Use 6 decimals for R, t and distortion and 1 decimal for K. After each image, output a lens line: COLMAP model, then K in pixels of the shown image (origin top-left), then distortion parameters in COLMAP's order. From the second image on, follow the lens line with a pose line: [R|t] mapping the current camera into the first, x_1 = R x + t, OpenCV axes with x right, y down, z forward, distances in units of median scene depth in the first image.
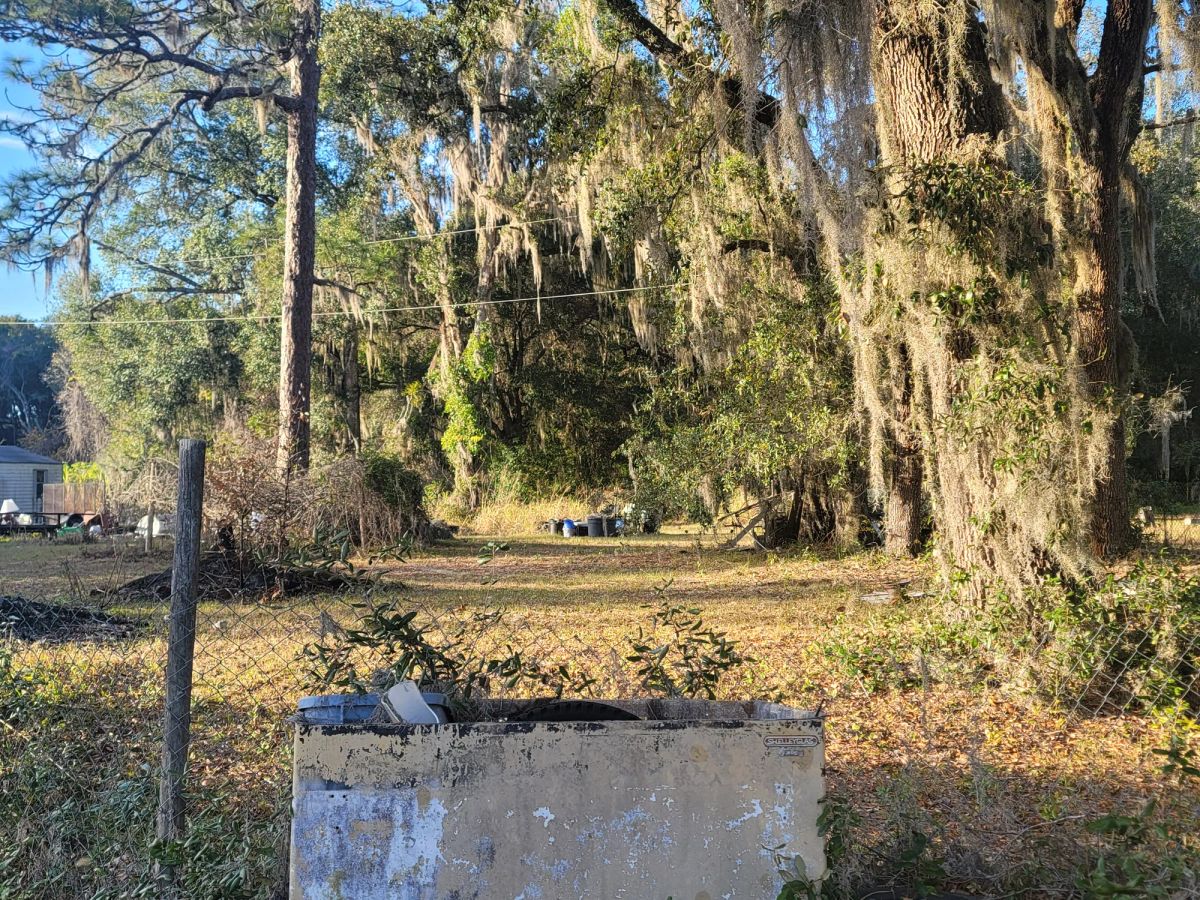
lens RADIAL K [[1308.6, 0, 616.2], [0, 1308.6, 455.3], [0, 0, 1]] dist [0.097905, 0.030660]
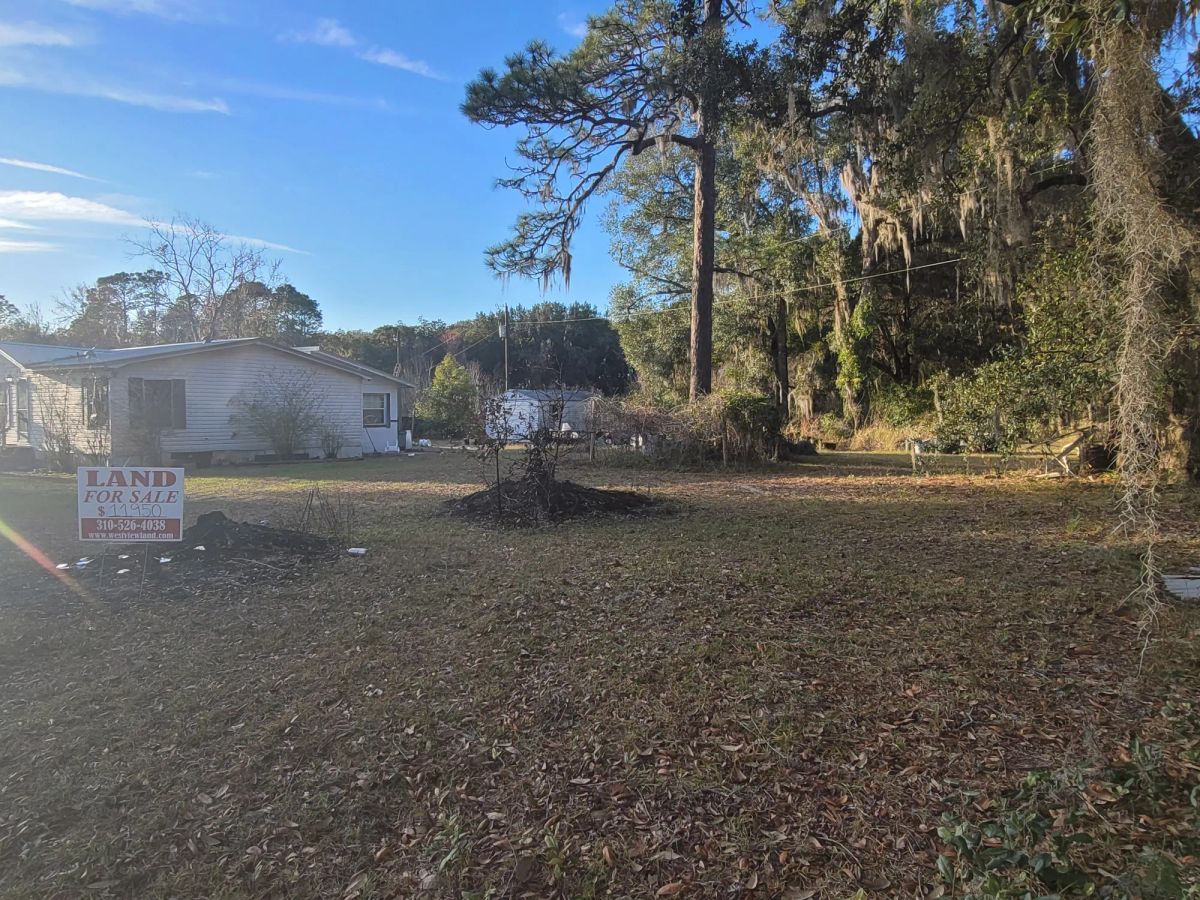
lens RADIAL K [[777.0, 0, 598.0], [0, 777.0, 446.5], [0, 0, 1]] dist [0.005625, 0.002329]
pose [[0.887819, 0.014723, -0.459957, 0.029047], [0.016514, 0.997825, 0.063816, 0.000681], [0.459896, -0.064253, 0.885645, 0.135128]]
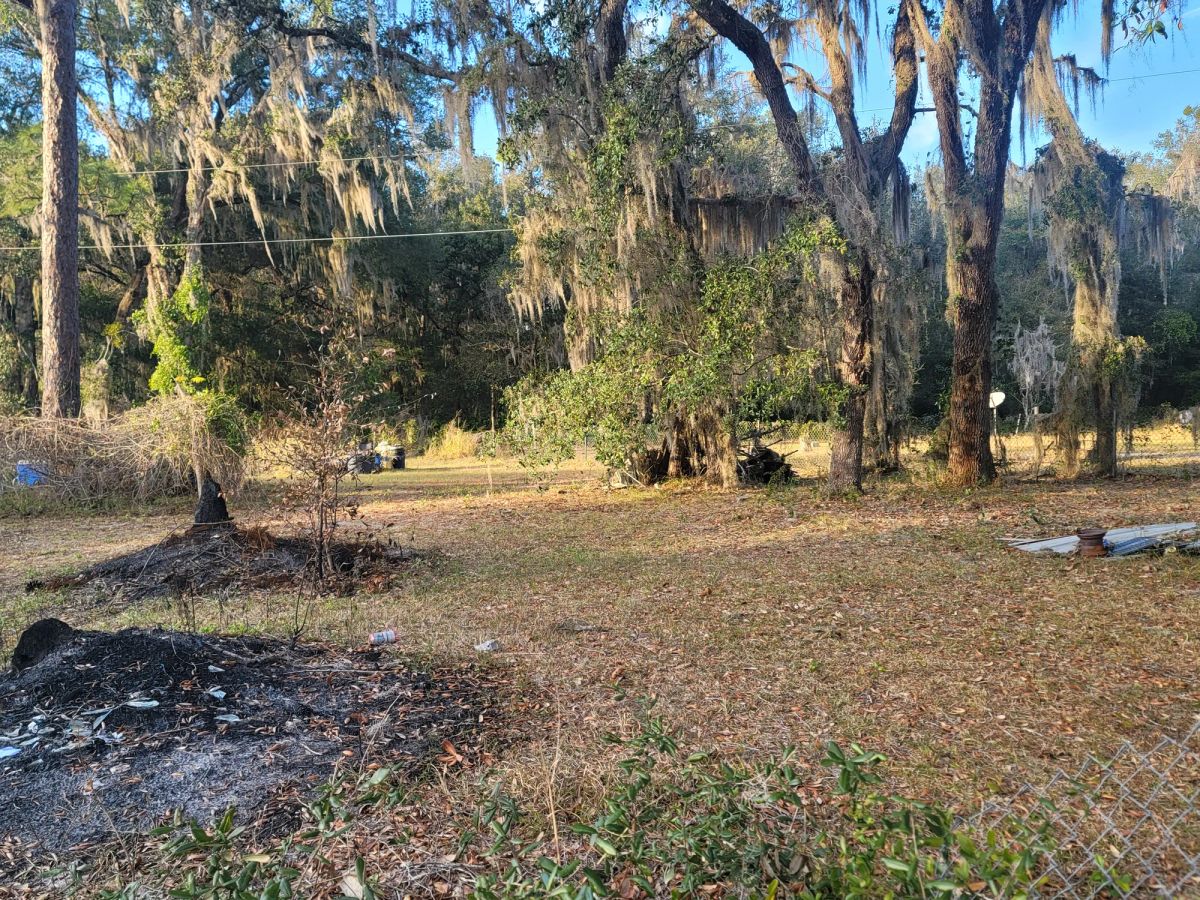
lens RADIAL K [[1071.9, 0, 587.6], [0, 1071.9, 442.2], [0, 0, 1]] dist [0.086998, 0.000822]
pose [[0.942081, -0.021915, 0.334667, -0.103844], [0.006515, 0.998870, 0.047070, -0.001907], [-0.335321, -0.042163, 0.941160, 0.105232]]
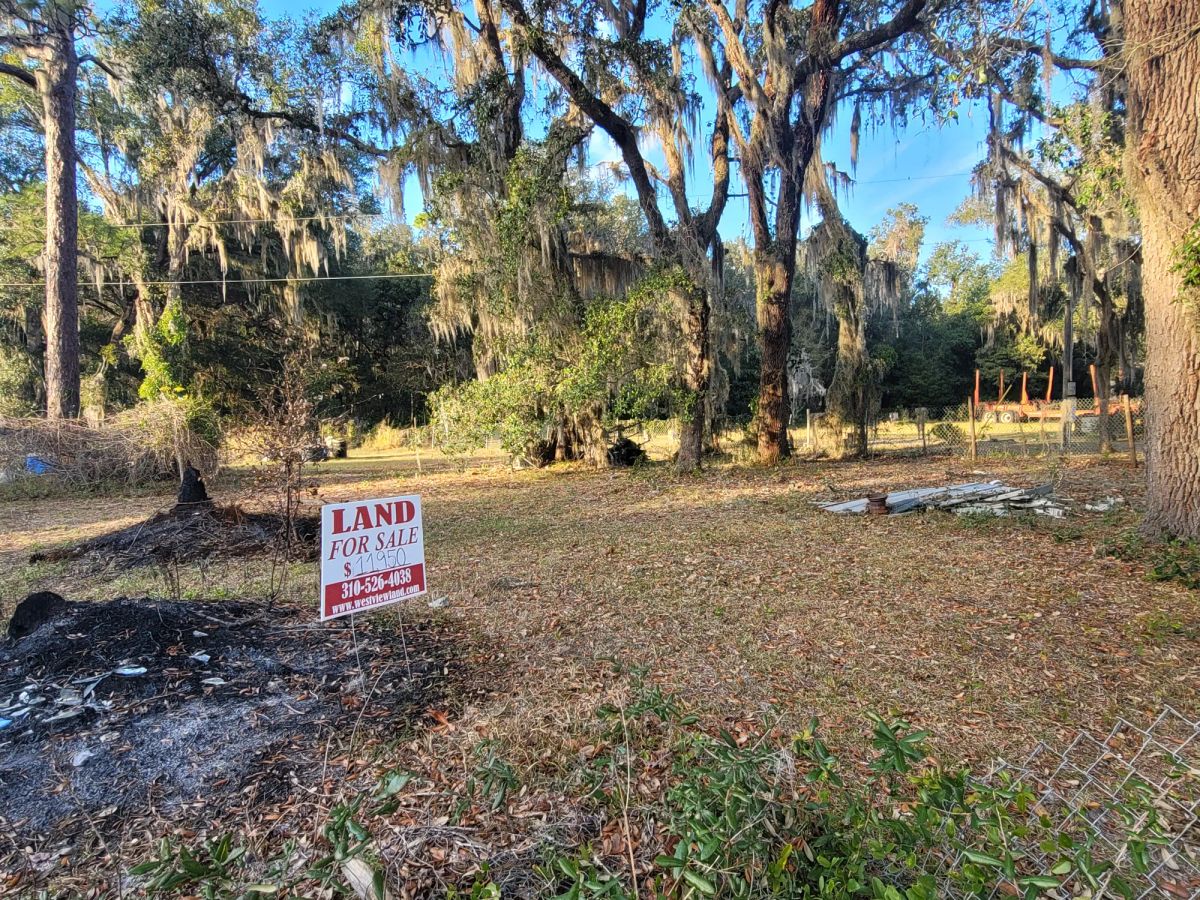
lens RADIAL K [[777.0, 0, 598.0], [0, 777.0, 446.5], [0, 0, 1]] dist [0.005625, 0.002329]
pose [[0.882088, -0.034606, 0.469812, -0.103952], [0.006685, 0.998117, 0.060969, -0.000243], [-0.471037, -0.050640, 0.880659, 0.124128]]
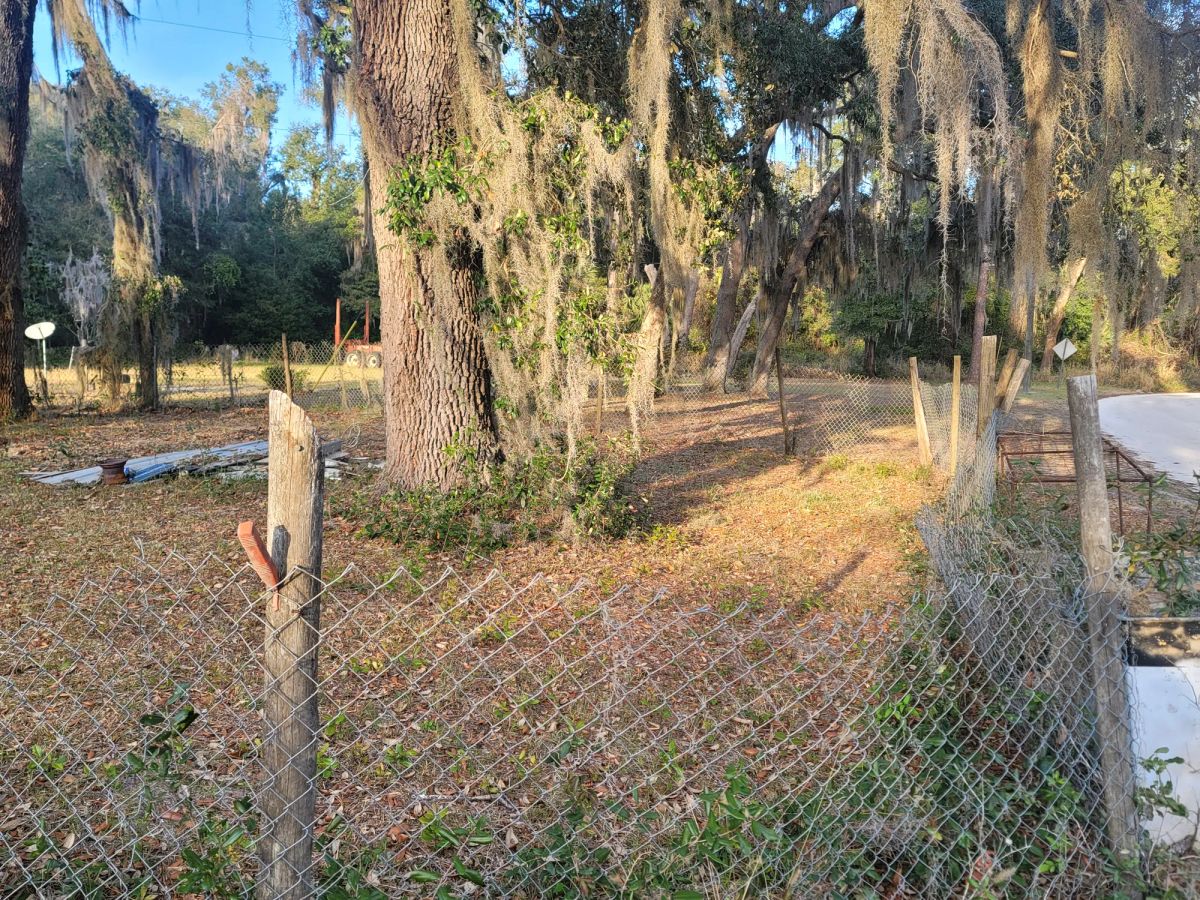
lens RADIAL K [[1079.2, 0, 600.0], [0, 1079.2, 450.0], [0, 0, 1]] dist [0.071696, -0.010164]
pose [[0.402413, -0.076641, 0.912244, -0.103622], [-0.037708, 0.994256, 0.100165, -0.002097], [-0.914681, -0.074707, 0.397212, 0.093217]]
